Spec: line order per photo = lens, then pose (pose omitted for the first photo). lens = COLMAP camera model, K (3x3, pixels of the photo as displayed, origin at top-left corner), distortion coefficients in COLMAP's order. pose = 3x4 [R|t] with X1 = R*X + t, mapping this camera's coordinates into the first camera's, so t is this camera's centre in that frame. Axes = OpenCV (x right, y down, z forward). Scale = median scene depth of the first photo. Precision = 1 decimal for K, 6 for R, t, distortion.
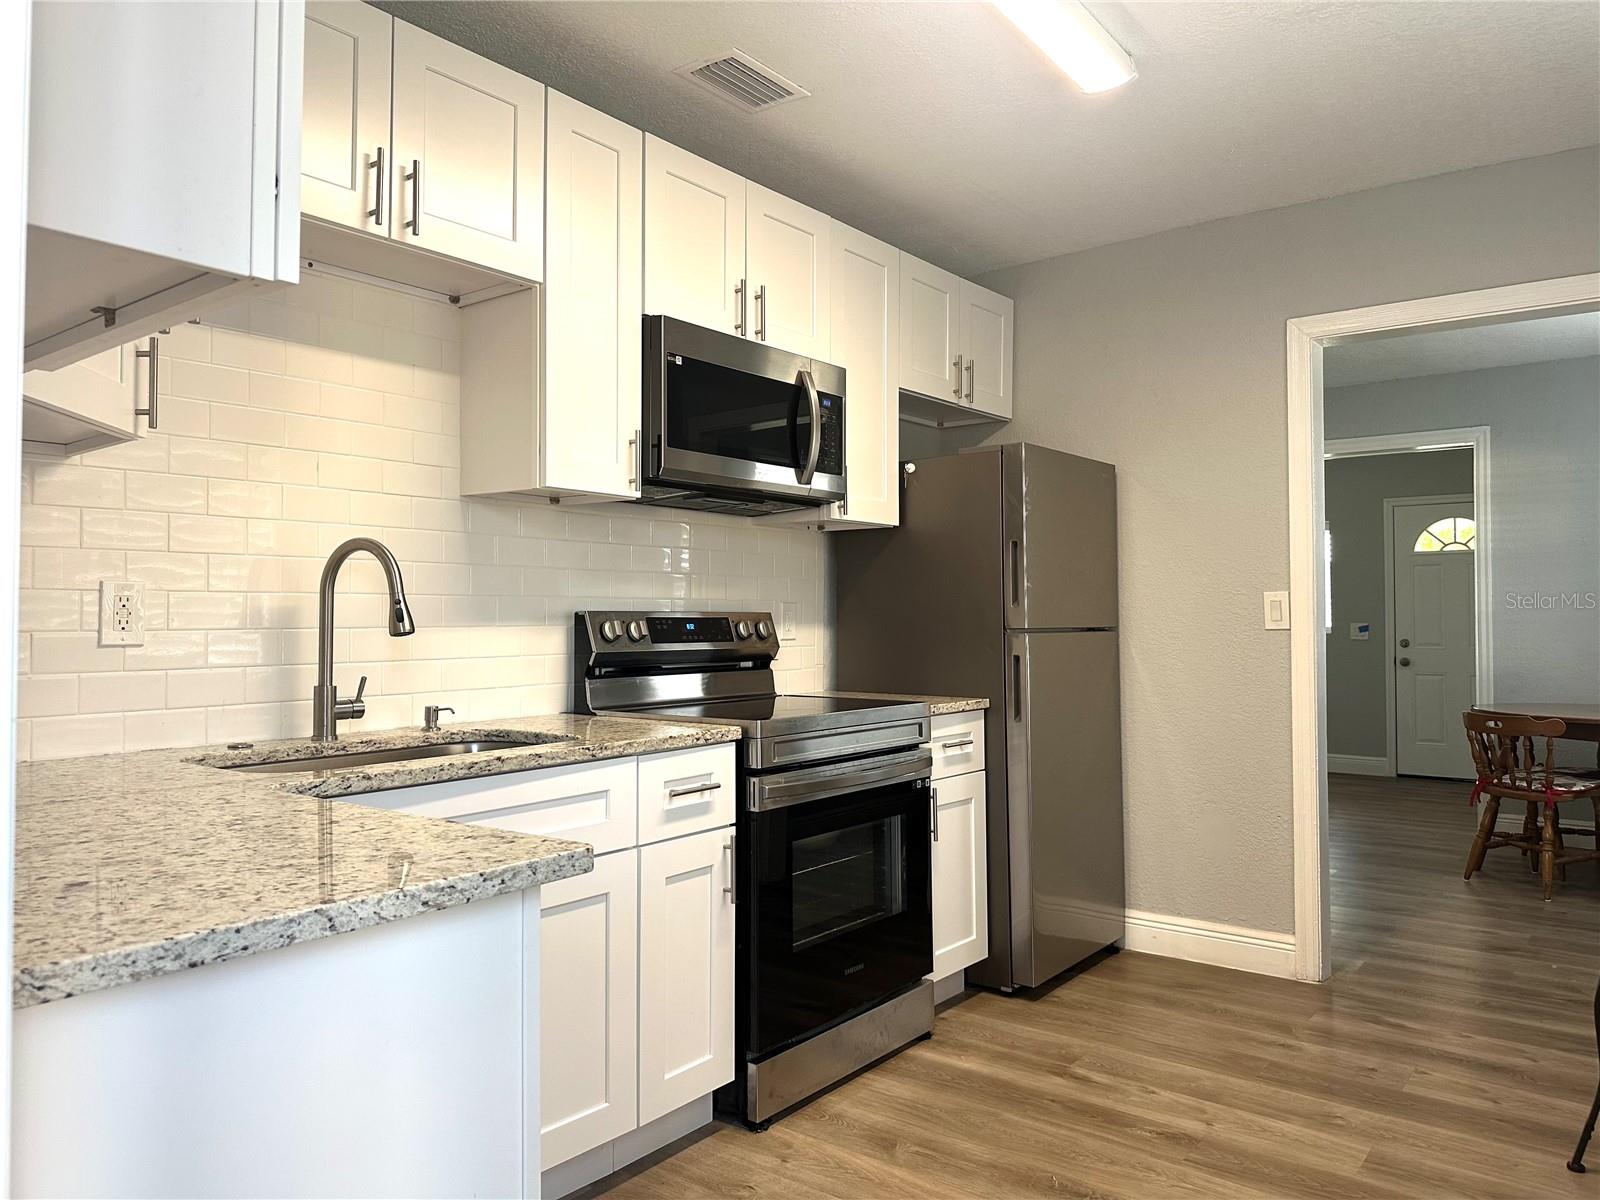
lens RADIAL K [[1145.1, 0, 800.0], [0, 1145.1, 600.0], [0, 0, 1]] dist [0.002038, 0.002045]
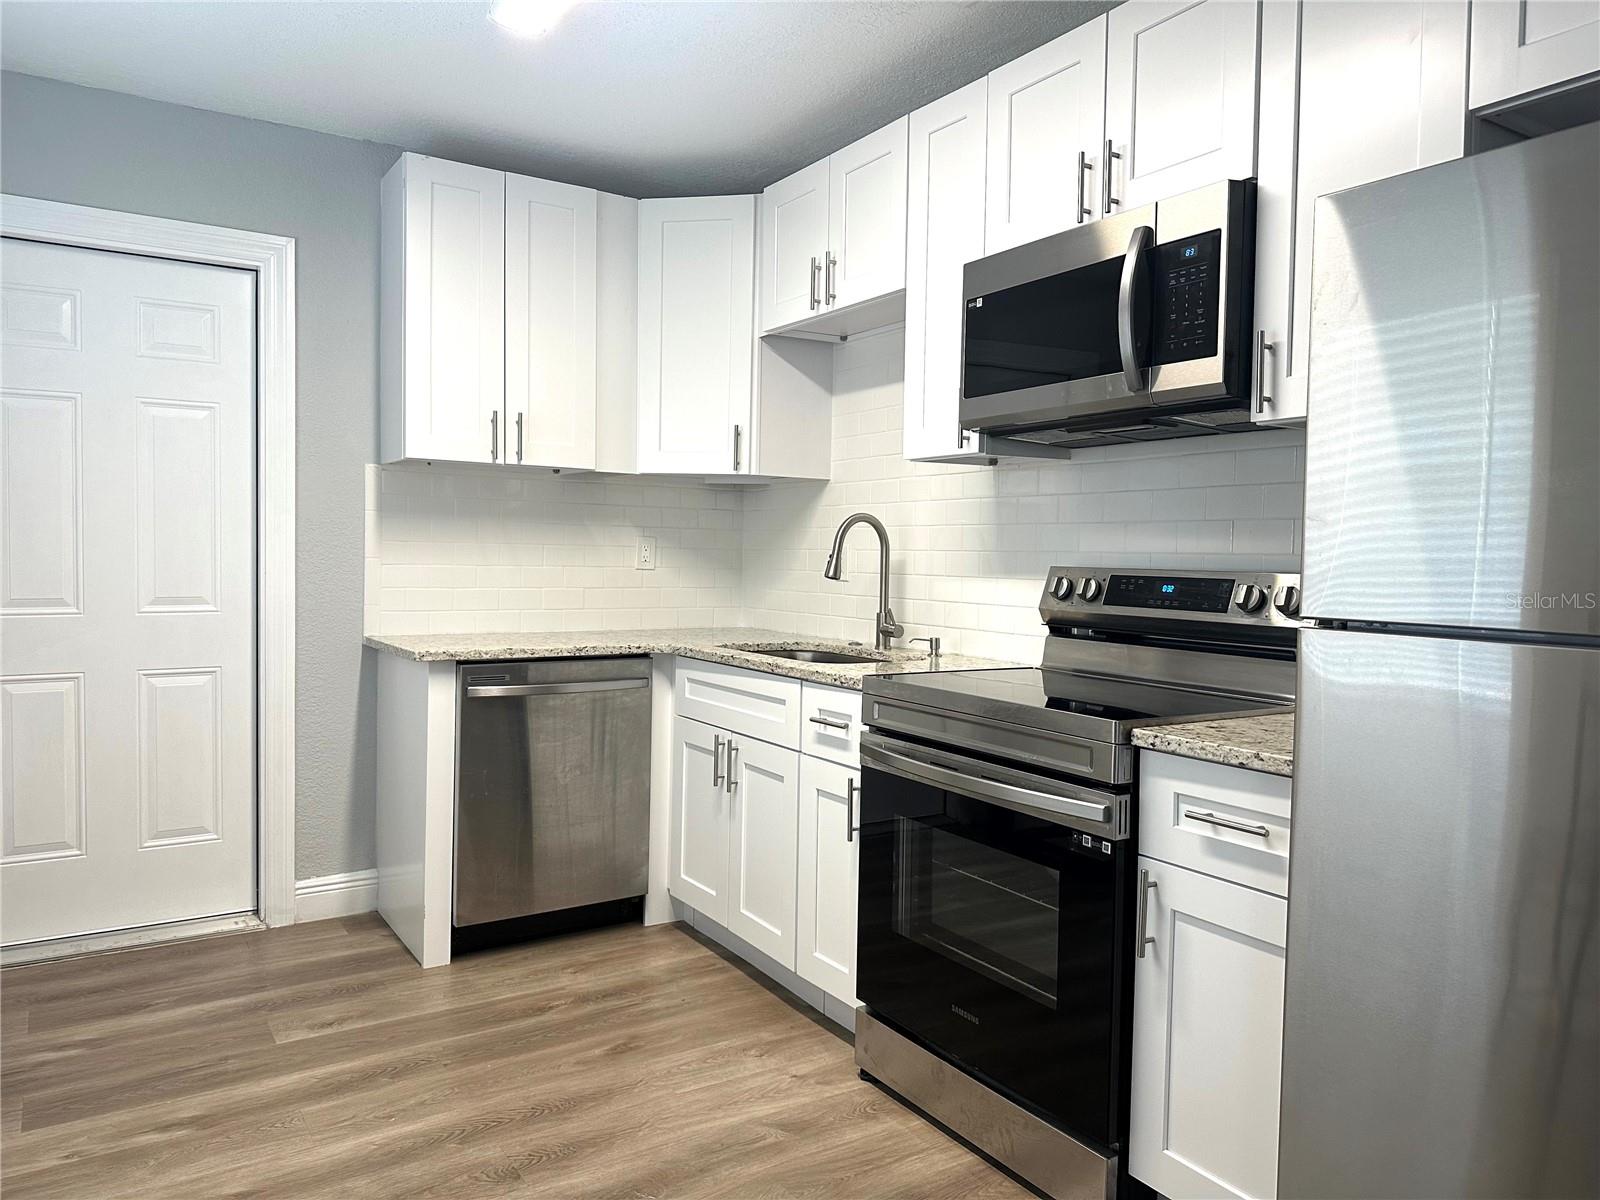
lens RADIAL K [[1145.1, 0, 800.0], [0, 1145.1, 600.0], [0, 0, 1]] dist [0.002038, 0.002045]
pose [[-0.325520, 0.047595, -0.944336, 0.901451], [-0.001162, 0.998711, 0.050737, -0.011181], [0.945534, 0.017613, -0.325046, 1.238611]]
